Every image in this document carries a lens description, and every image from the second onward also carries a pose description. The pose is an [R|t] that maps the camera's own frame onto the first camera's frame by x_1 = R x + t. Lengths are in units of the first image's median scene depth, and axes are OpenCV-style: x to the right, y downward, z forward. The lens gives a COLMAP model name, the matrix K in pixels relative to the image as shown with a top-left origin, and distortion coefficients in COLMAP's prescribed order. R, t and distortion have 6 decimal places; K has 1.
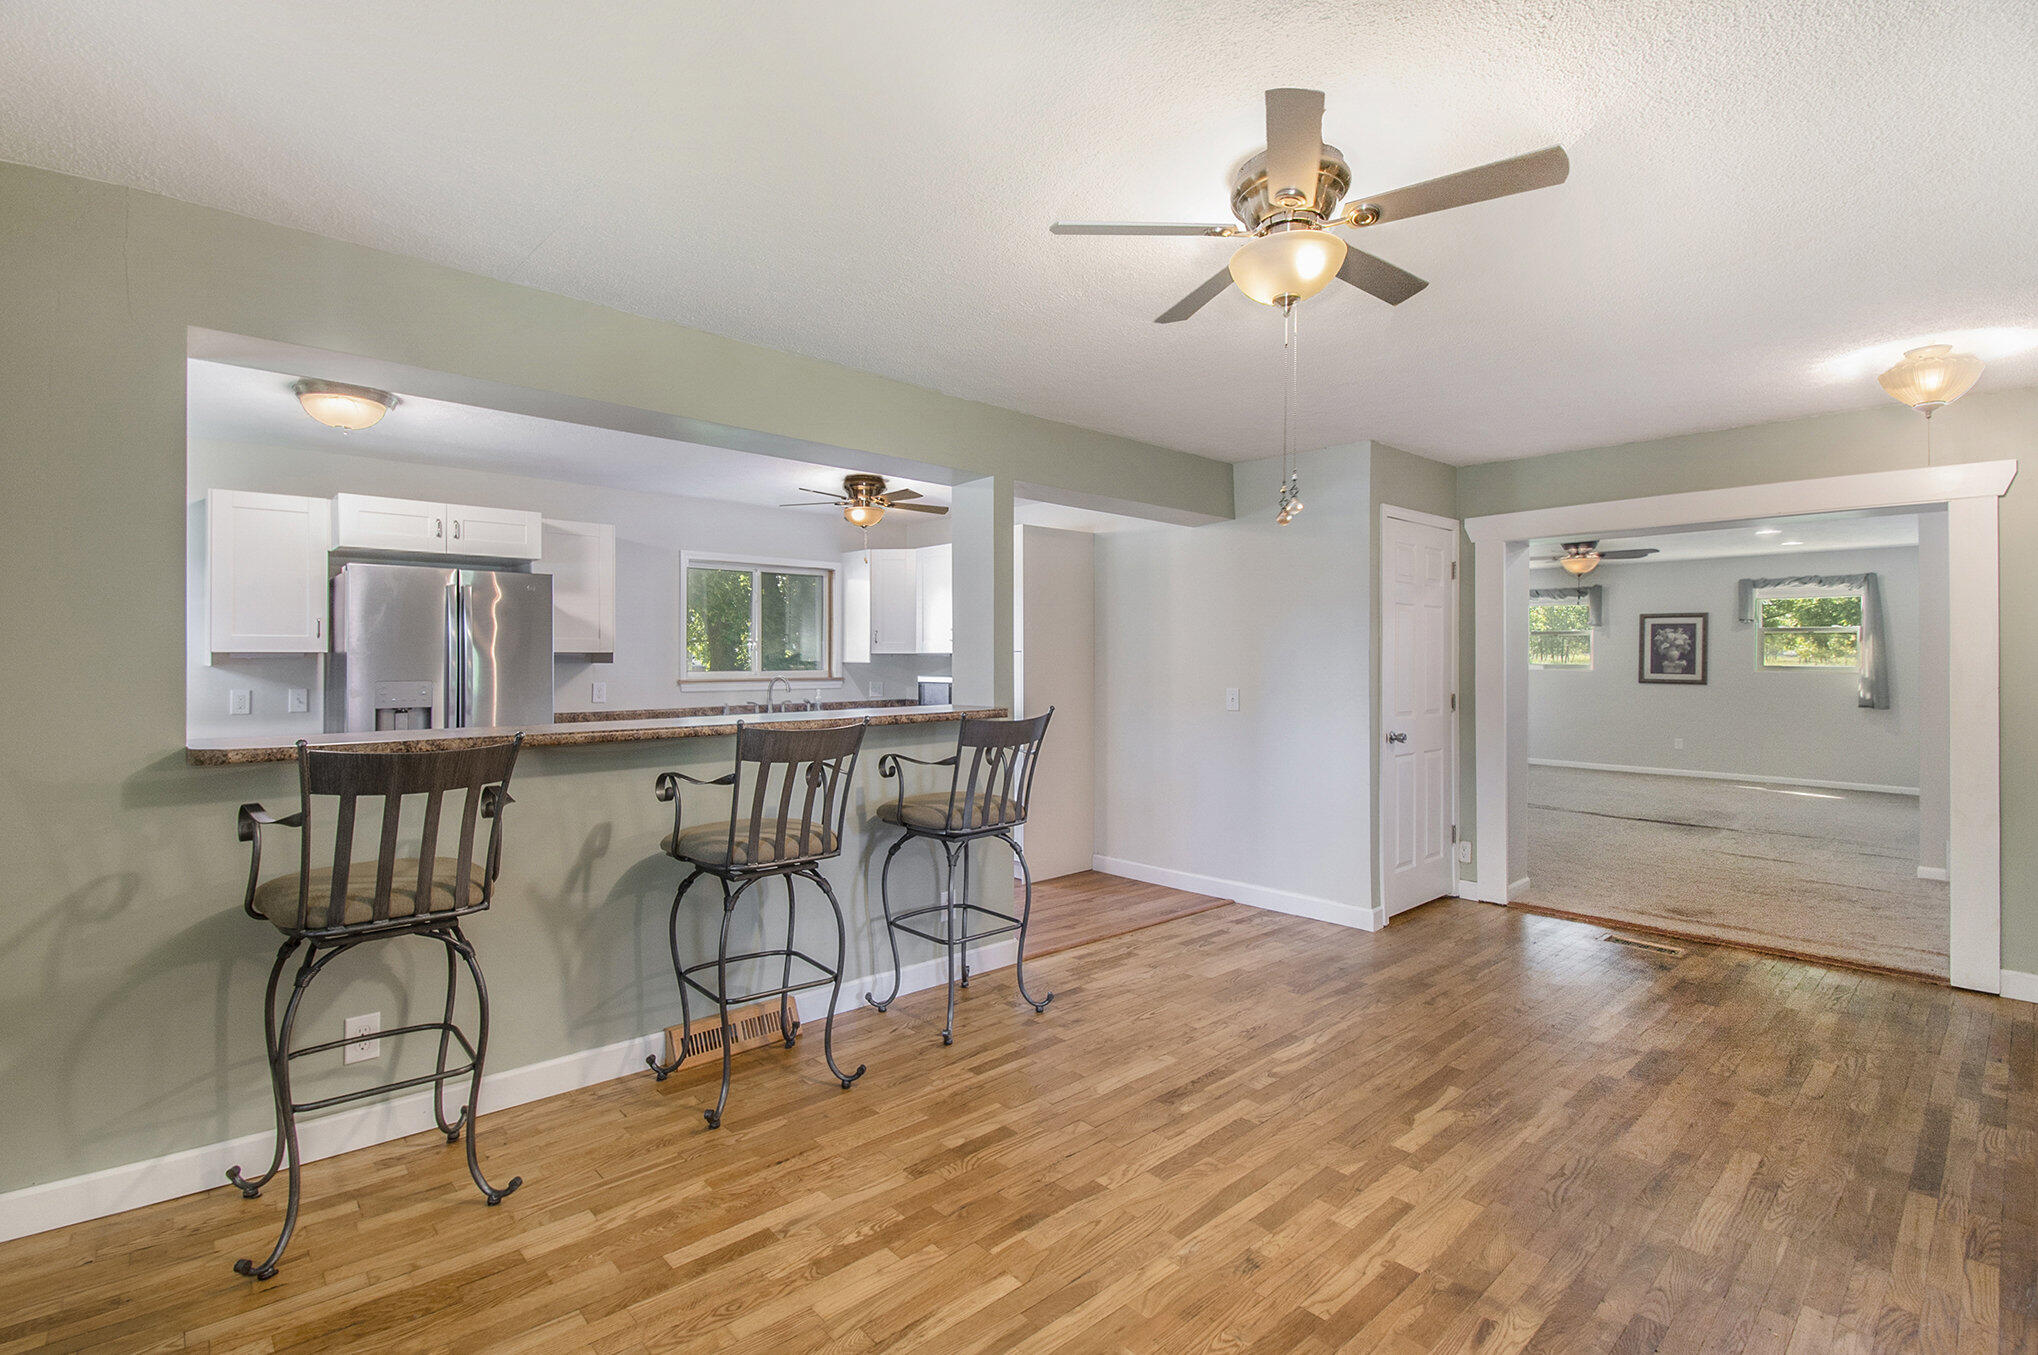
lens RADIAL K [[907.1, 0, 964.7], [0, 907.1, 657.8], [0, 0, 1]] dist [0.000901, -0.015560]
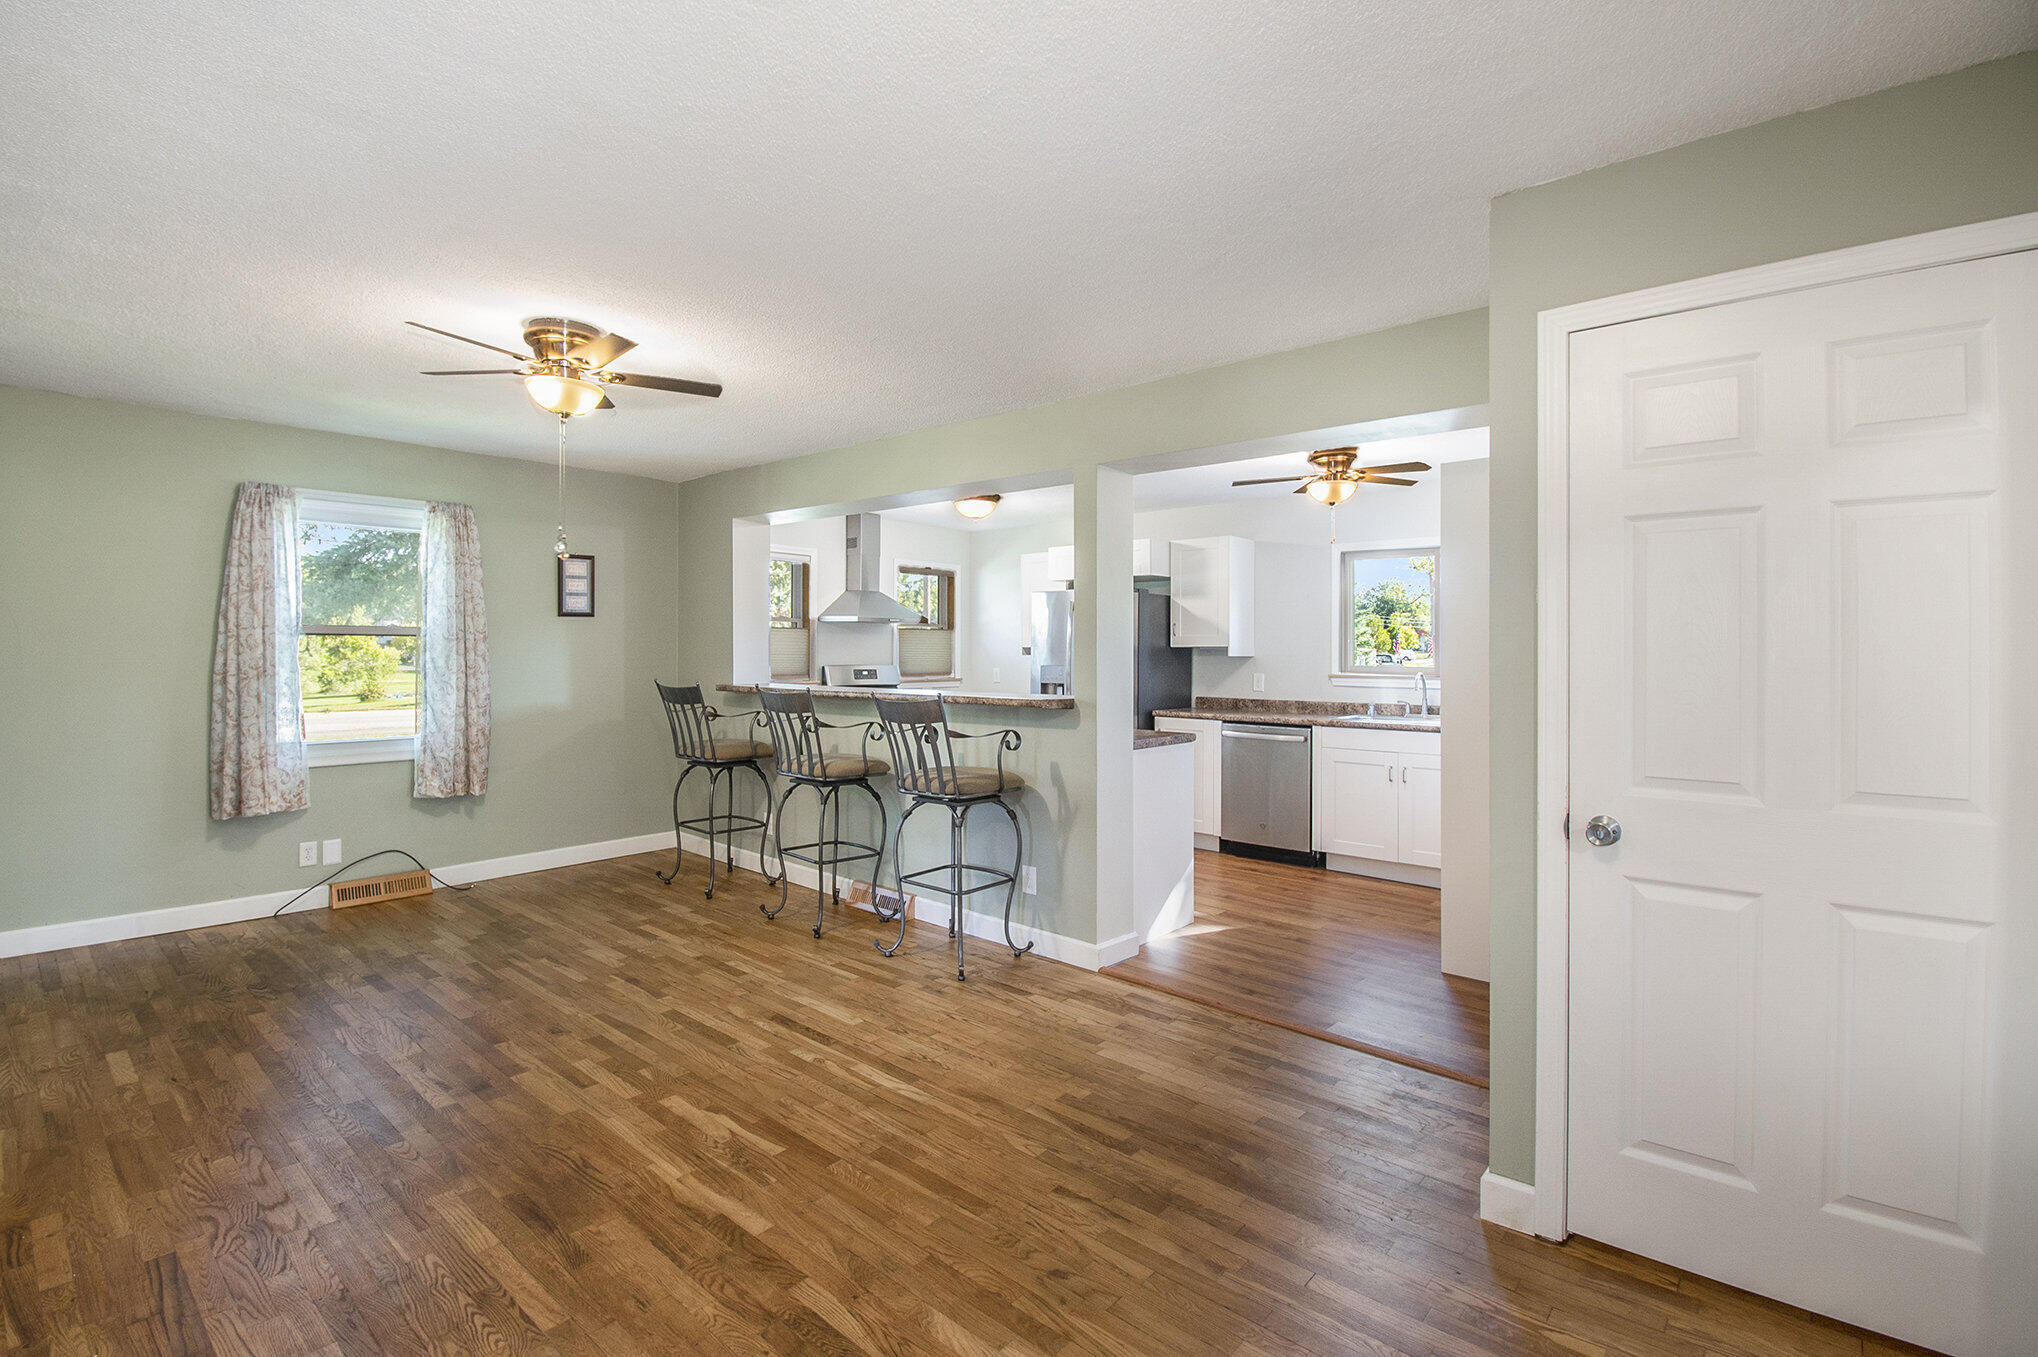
lens RADIAL K [[934.4, 0, 994.9], [0, 934.4, 654.4], [0, 0, 1]] dist [0.002132, -0.014803]
pose [[0.158856, 0.011344, -0.987237, 1.602171], [-0.004455, 0.999932, 0.010773, -0.014369], [0.987292, 0.002687, 0.158895, 1.164442]]
